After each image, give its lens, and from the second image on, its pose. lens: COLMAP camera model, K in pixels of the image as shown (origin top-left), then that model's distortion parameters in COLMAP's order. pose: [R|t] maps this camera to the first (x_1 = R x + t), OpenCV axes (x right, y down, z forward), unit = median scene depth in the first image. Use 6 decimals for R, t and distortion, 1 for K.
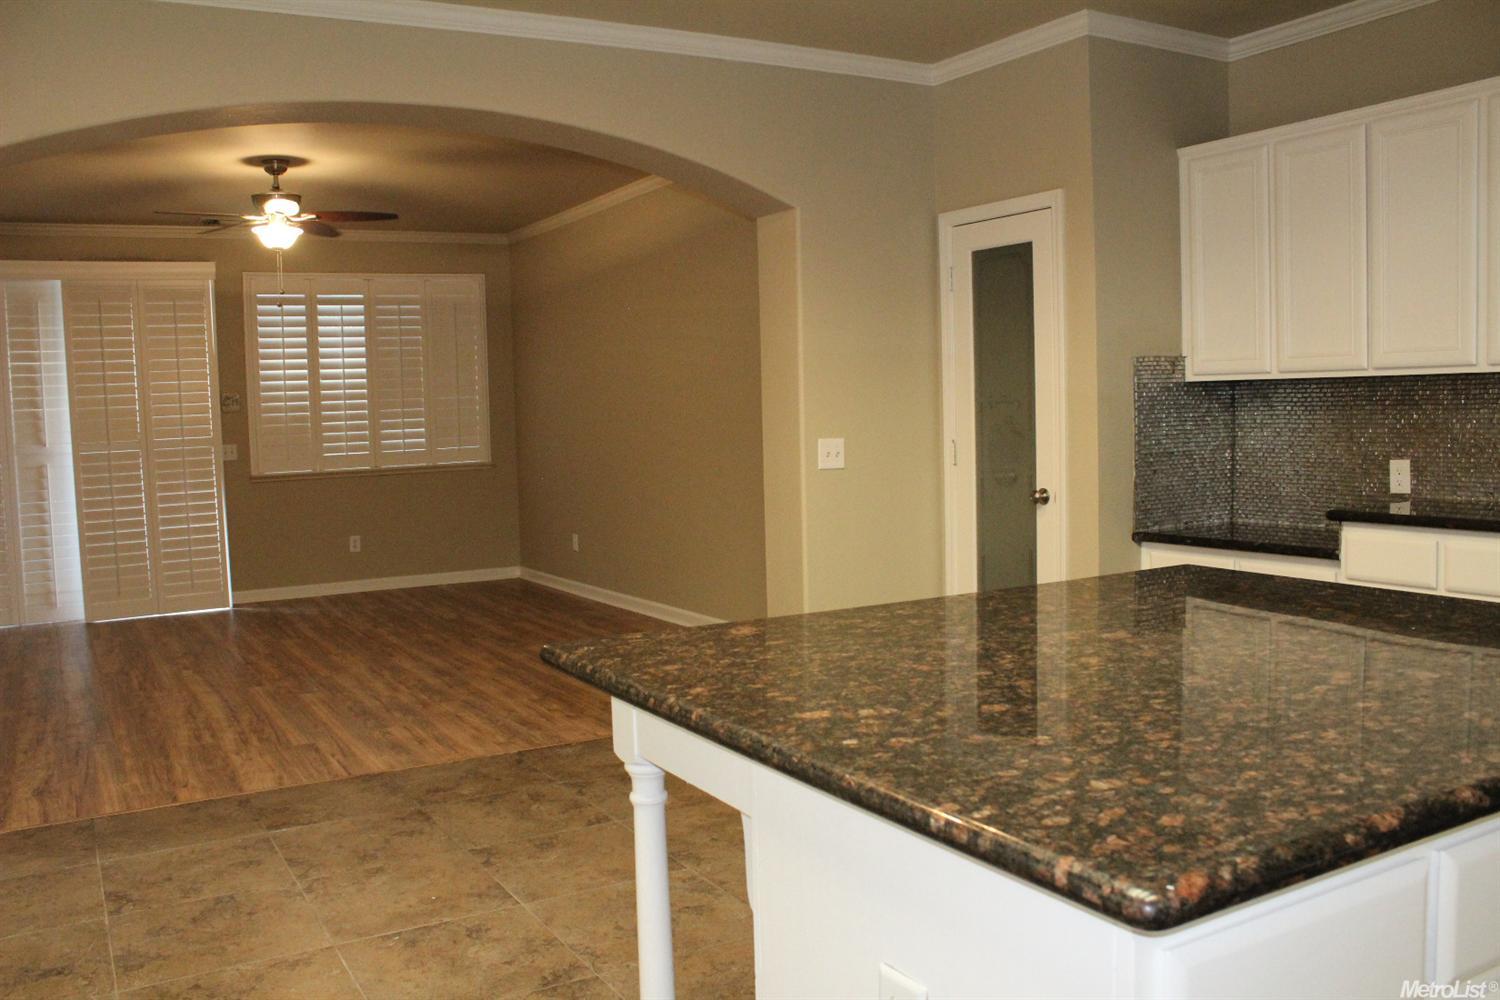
lens RADIAL K [[1285.0, 0, 739.4], [0, 1285.0, 506.4], [0, 0, 1]] dist [-0.153108, 0.139920]
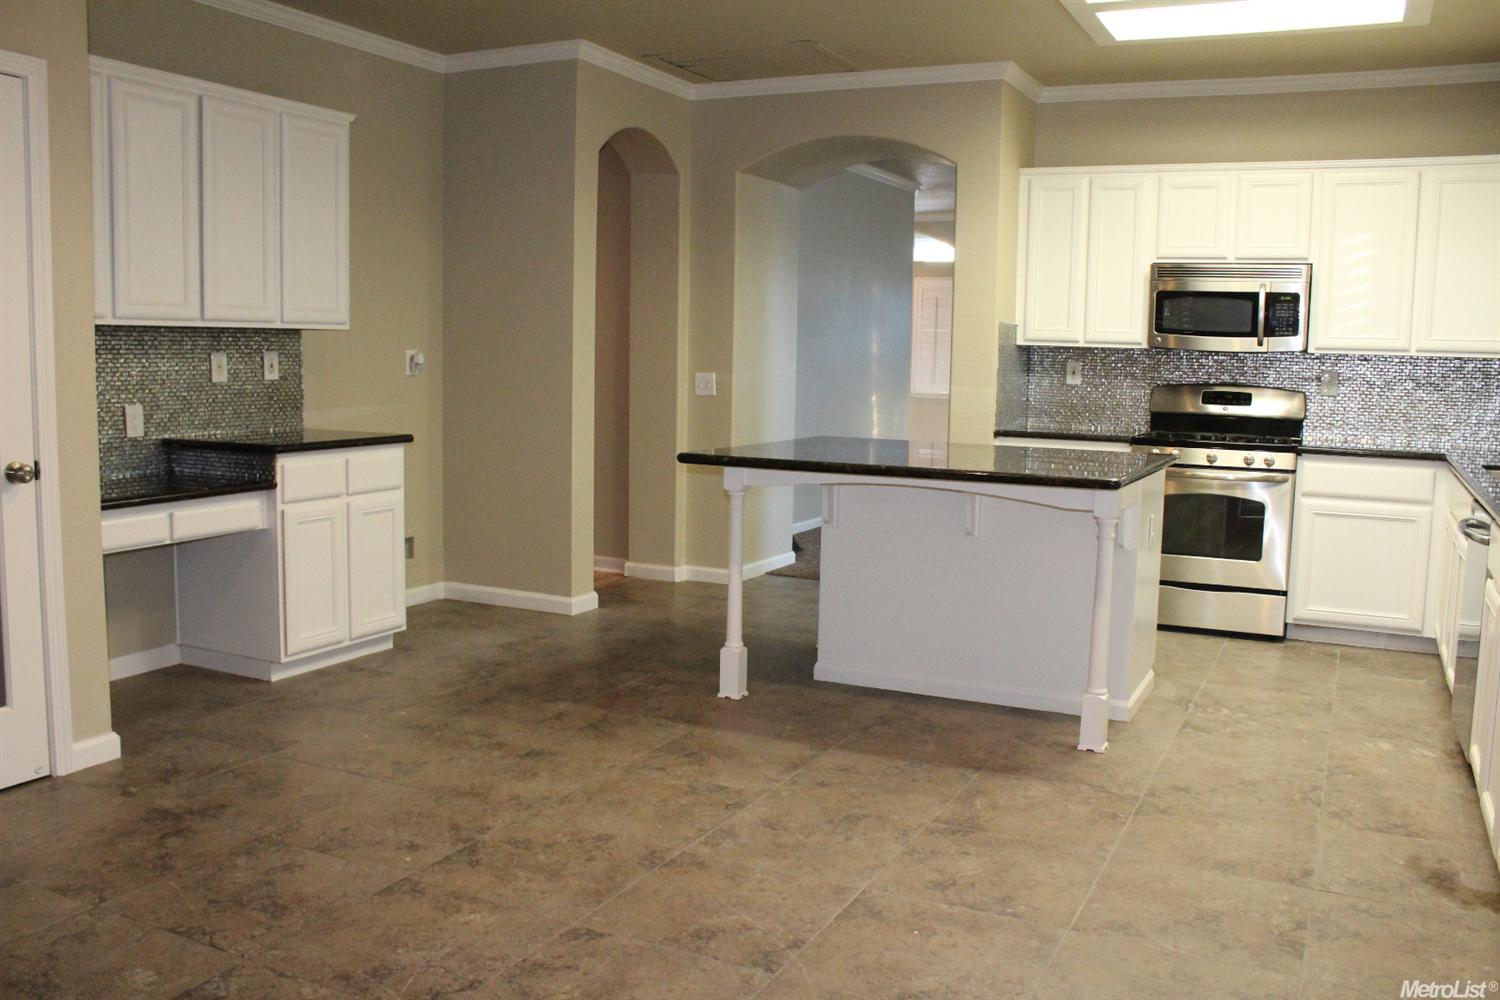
lens RADIAL K [[1285.0, 0, 738.6], [0, 1285.0, 501.9], [0, 0, 1]] dist [-0.153108, 0.139920]
pose [[-0.560615, -0.079698, 0.824232, -0.895647], [0.059909, 0.988846, 0.136363, -0.095341], [-0.825906, 0.125826, -0.549588, 1.618997]]
